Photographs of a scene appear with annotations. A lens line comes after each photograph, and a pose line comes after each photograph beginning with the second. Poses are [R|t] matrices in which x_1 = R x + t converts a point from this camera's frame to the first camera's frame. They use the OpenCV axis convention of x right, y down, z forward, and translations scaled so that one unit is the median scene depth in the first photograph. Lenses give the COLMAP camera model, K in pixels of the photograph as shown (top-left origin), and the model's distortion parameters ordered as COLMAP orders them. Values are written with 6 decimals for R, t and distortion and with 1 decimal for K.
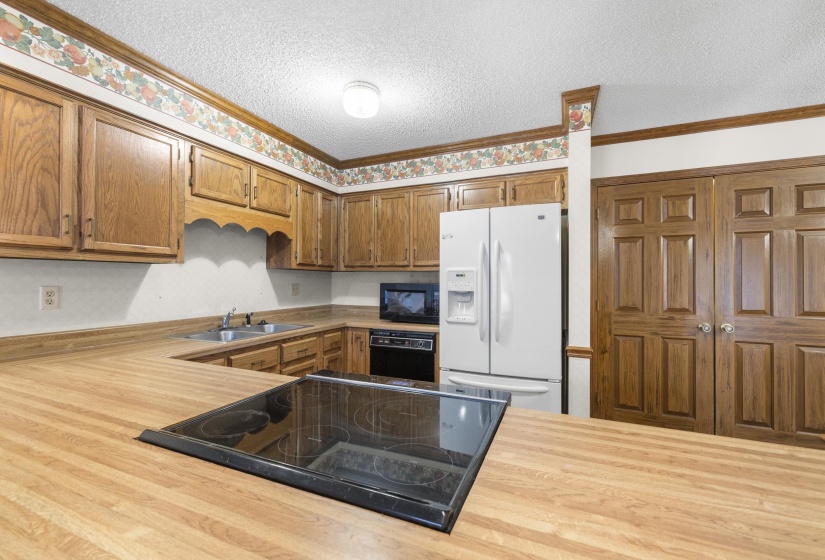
lens RADIAL K [[348.2, 0, 413.9], [0, 348.2, 275.8], [0, 0, 1]] dist [-0.000781, -0.000534]
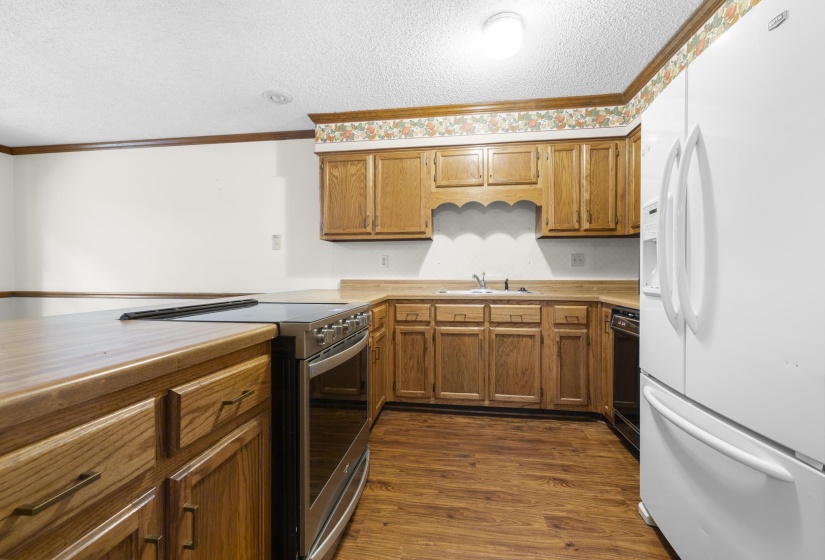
lens RADIAL K [[348.2, 0, 413.9], [0, 348.2, 275.8], [0, 0, 1]] dist [-0.000781, -0.000534]
pose [[0.258887, 0.001701, -0.965906, 0.551216], [0.014416, 0.999880, 0.005624, 0.089342], [0.965800, -0.015381, 0.258832, 0.446115]]
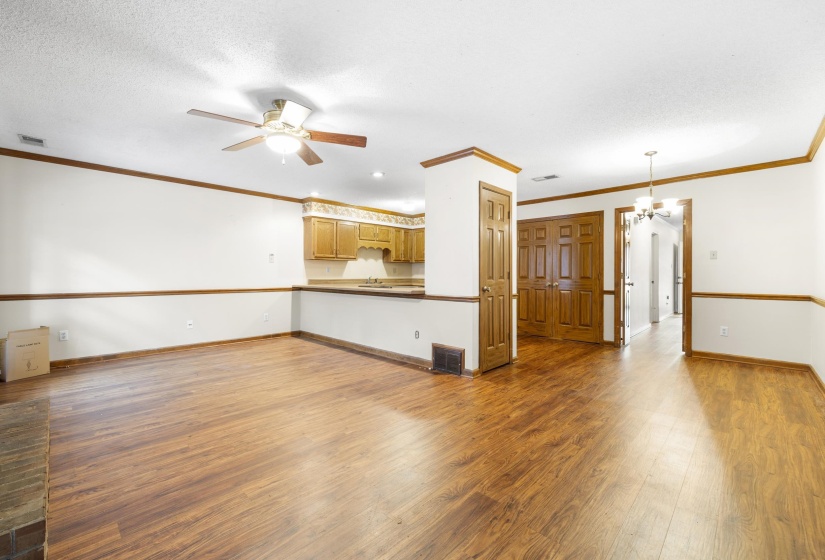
lens RADIAL K [[350.1, 0, 413.2], [0, 350.1, 267.5], [0, 0, 1]] dist [0.000796, -0.000079]
pose [[0.934849, -0.007147, -0.354975, 0.803711], [0.004307, 0.999952, -0.008792, 0.049227], [0.355020, 0.006690, 0.934835, -1.523679]]
